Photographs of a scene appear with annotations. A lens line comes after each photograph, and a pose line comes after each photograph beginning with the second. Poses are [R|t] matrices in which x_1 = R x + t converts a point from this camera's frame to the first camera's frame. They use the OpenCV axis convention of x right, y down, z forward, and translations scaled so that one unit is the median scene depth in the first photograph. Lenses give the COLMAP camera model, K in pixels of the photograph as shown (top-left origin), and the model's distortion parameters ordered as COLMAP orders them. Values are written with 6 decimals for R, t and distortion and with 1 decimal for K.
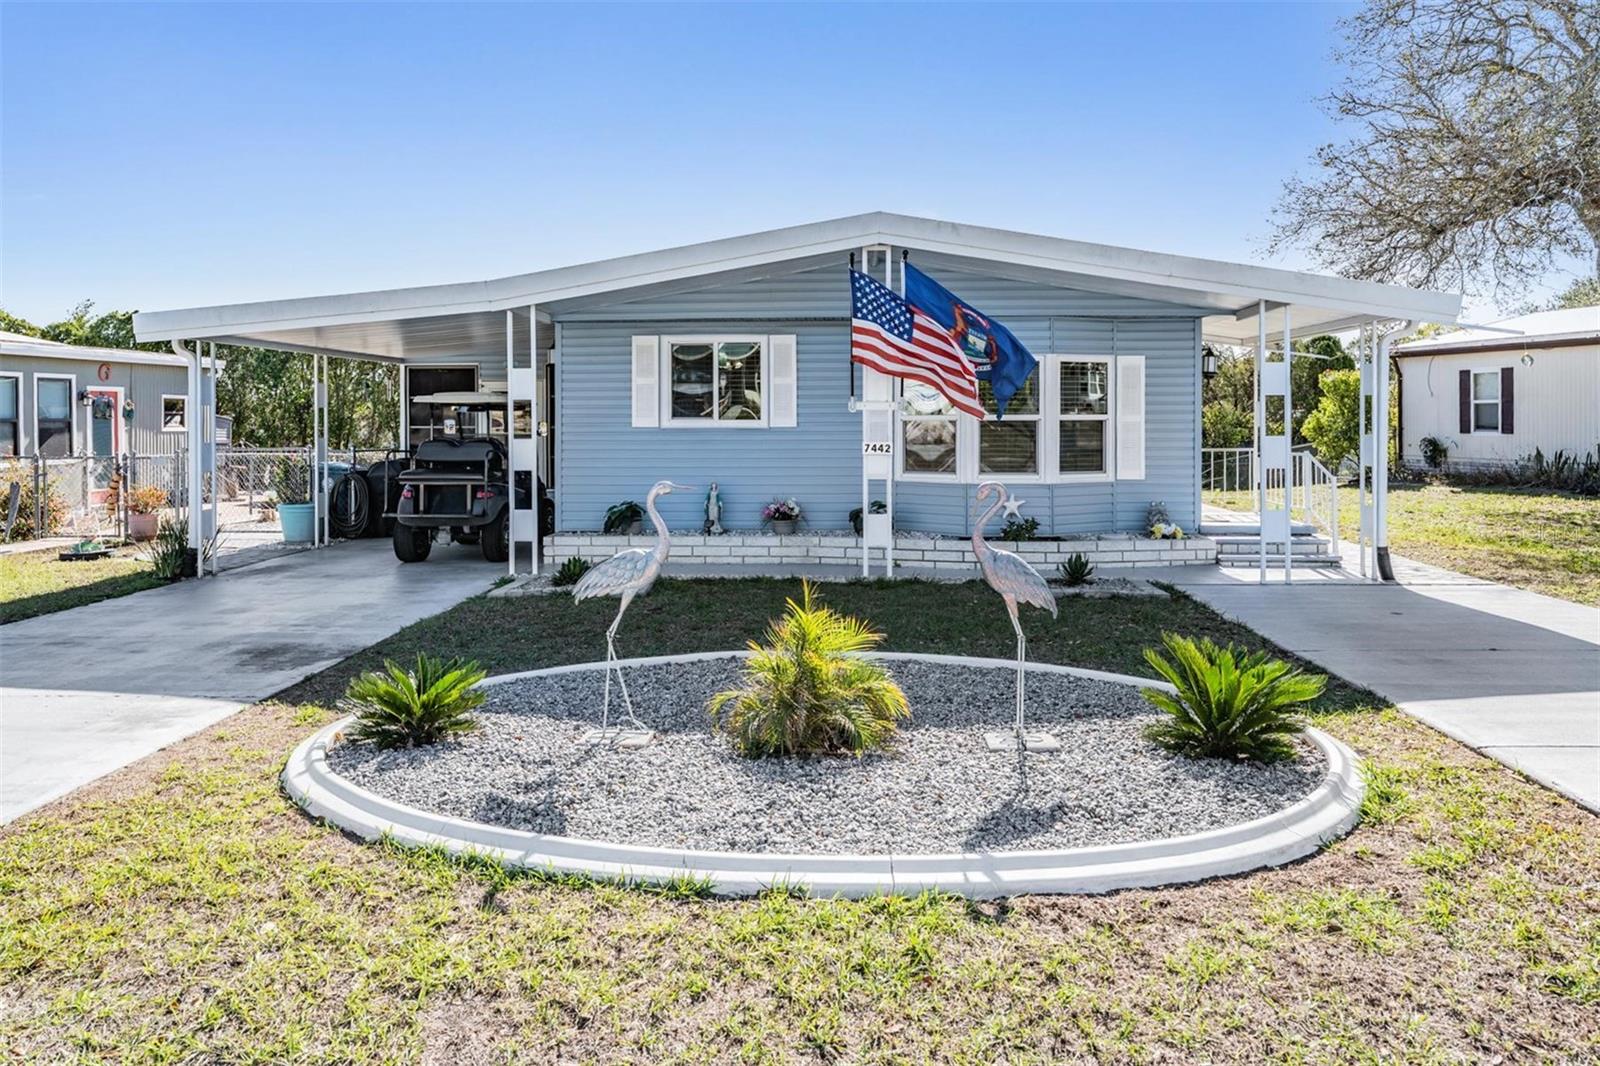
lens RADIAL K [[1064.1, 0, 807.3], [0, 1064.1, 433.8], [0, 0, 1]] dist [0.000044, -0.002397]
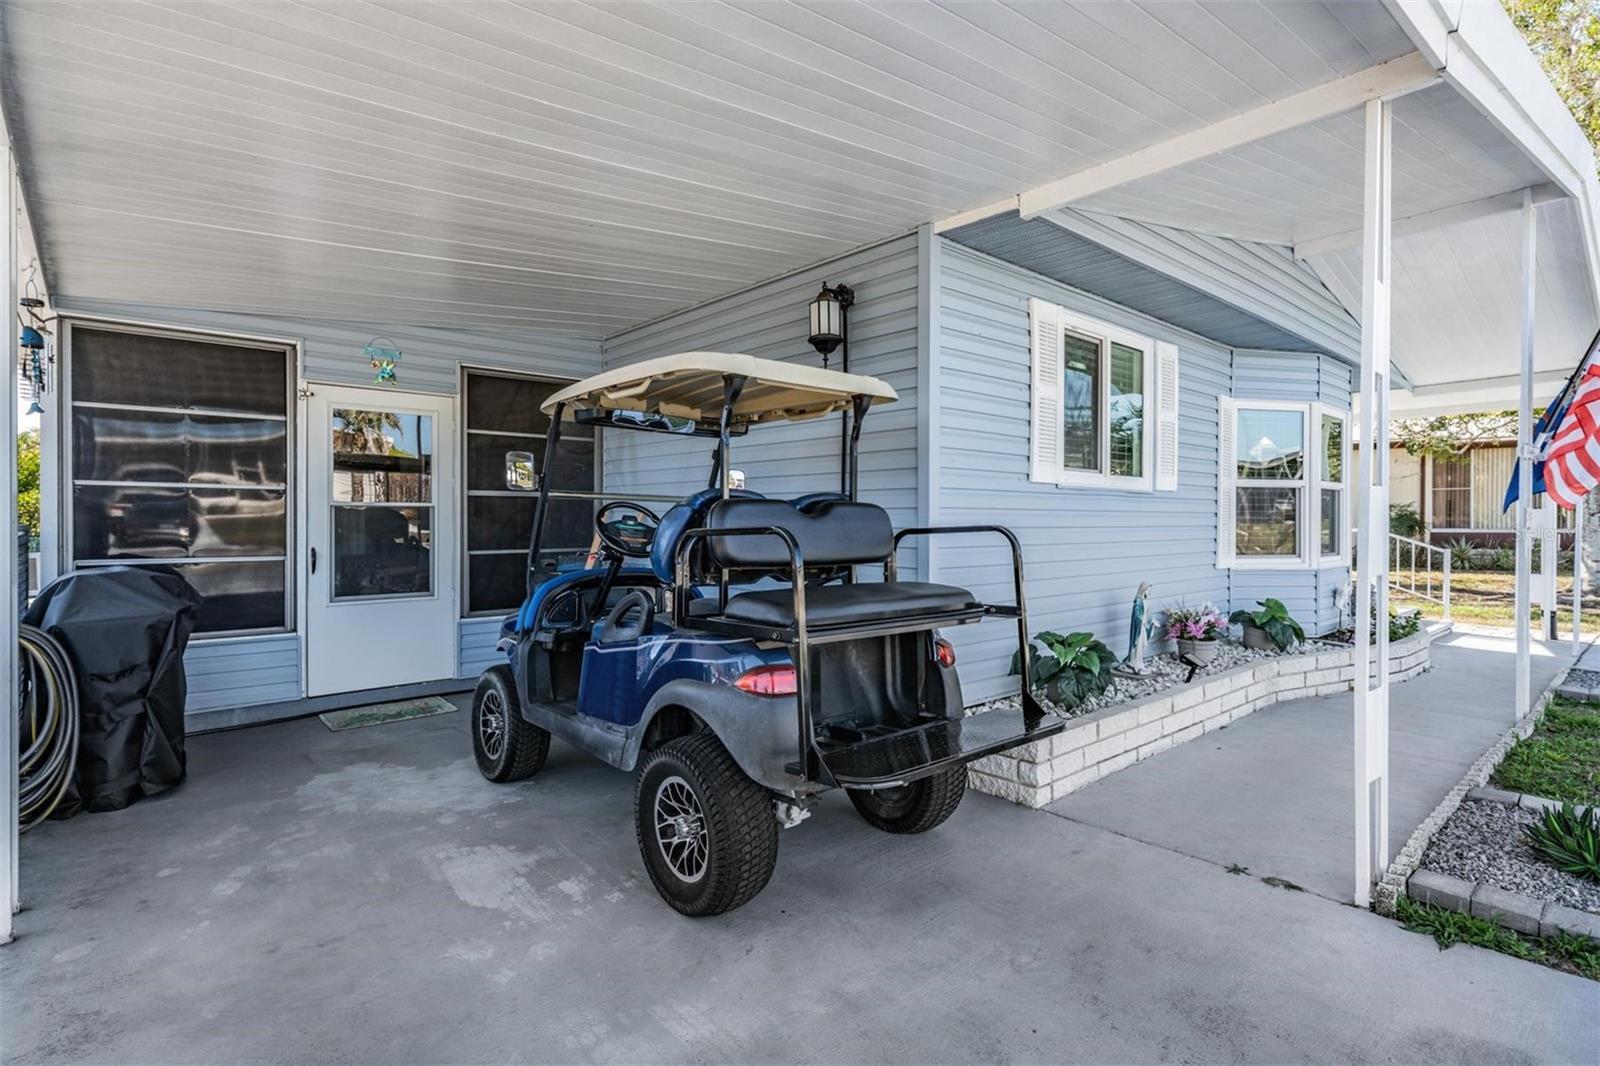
lens RADIAL K [[804.1, 0, 799.1], [0, 804.1, 529.5], [0, 0, 1]] dist [0.003956, 0.000258]
pose [[0.723825, -0.001547, 0.689982, -0.522033], [0.003900, 0.999991, -0.001849, 0.016819], [-0.689972, 0.004029, 0.723825, 0.835380]]
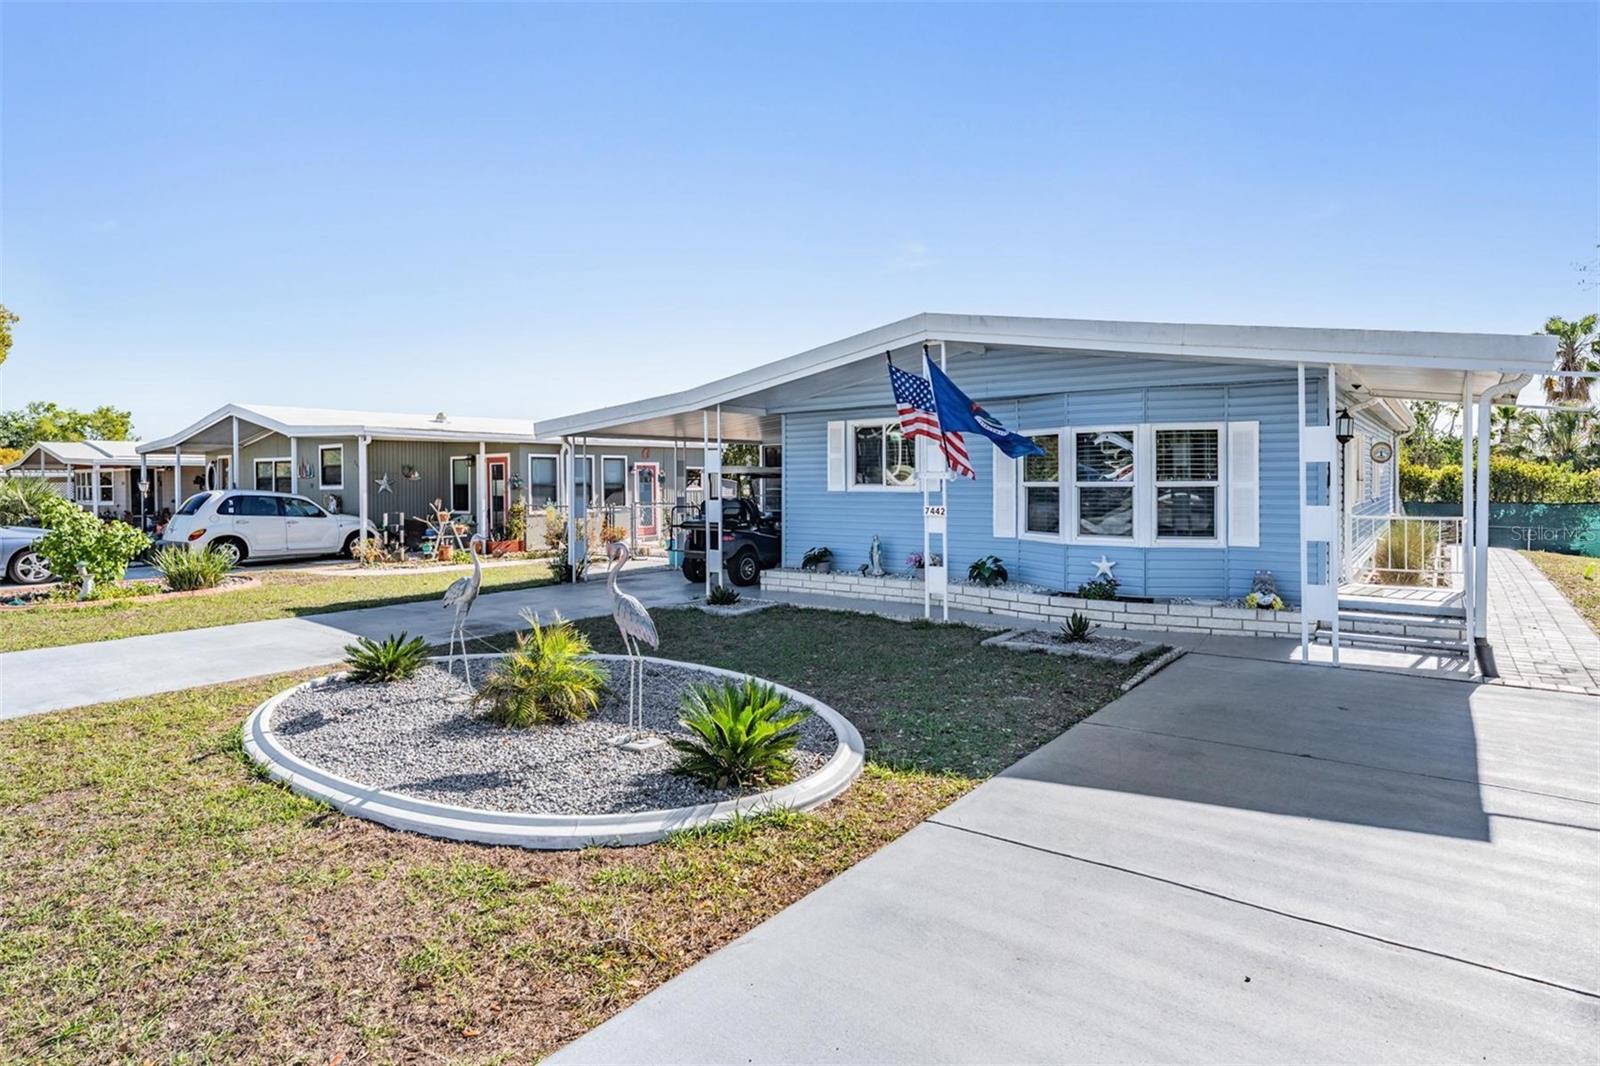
lens RADIAL K [[859.7, 0, 799.2], [0, 859.7, 486.8], [0, 0, 1]] dist [-0.001467, 0.000229]
pose [[0.822771, 0.001868, -0.568370, 0.428353], [-0.003337, 0.999993, -0.001545, -0.010177], [0.568363, 0.003168, 0.822772, 0.108047]]
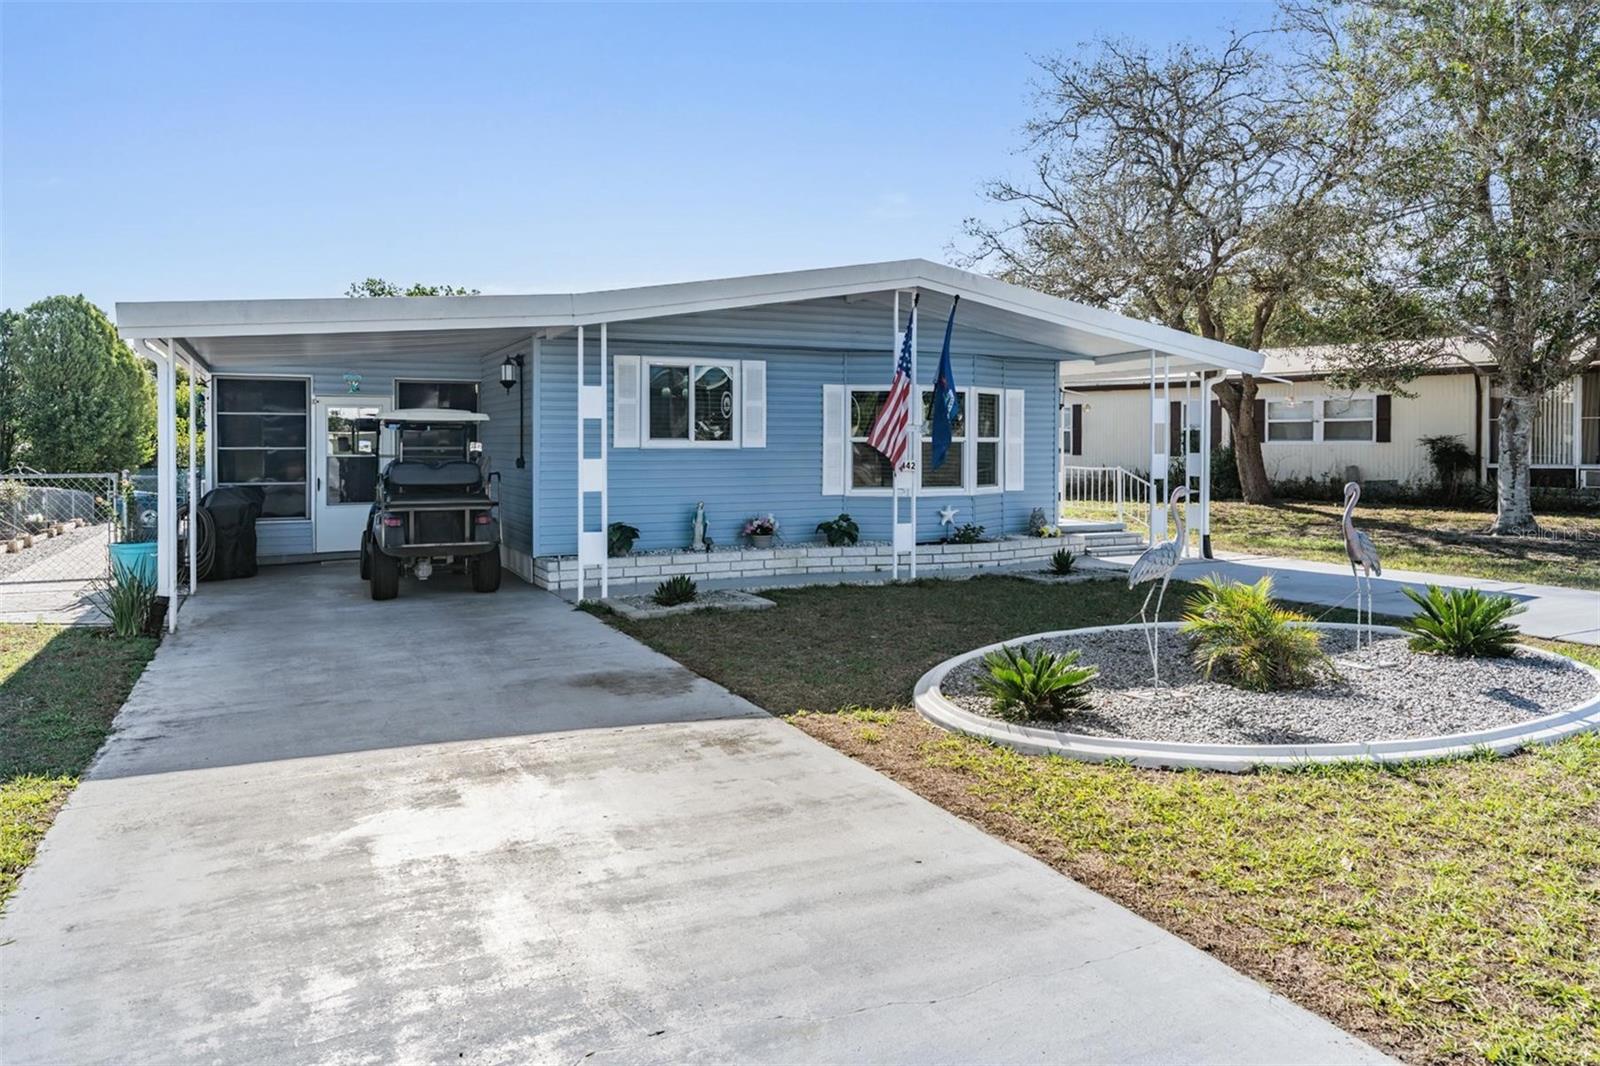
lens RADIAL K [[1064.1, 0, 810.2], [0, 1064.1, 461.4], [0, 0, 1]] dist [0.000044, -0.002397]
pose [[0.872764, -0.005463, 0.488112, -0.509402], [0.003498, 0.999982, 0.004938, 0.002386], [-0.488130, -0.002602, 0.872767, 0.047888]]
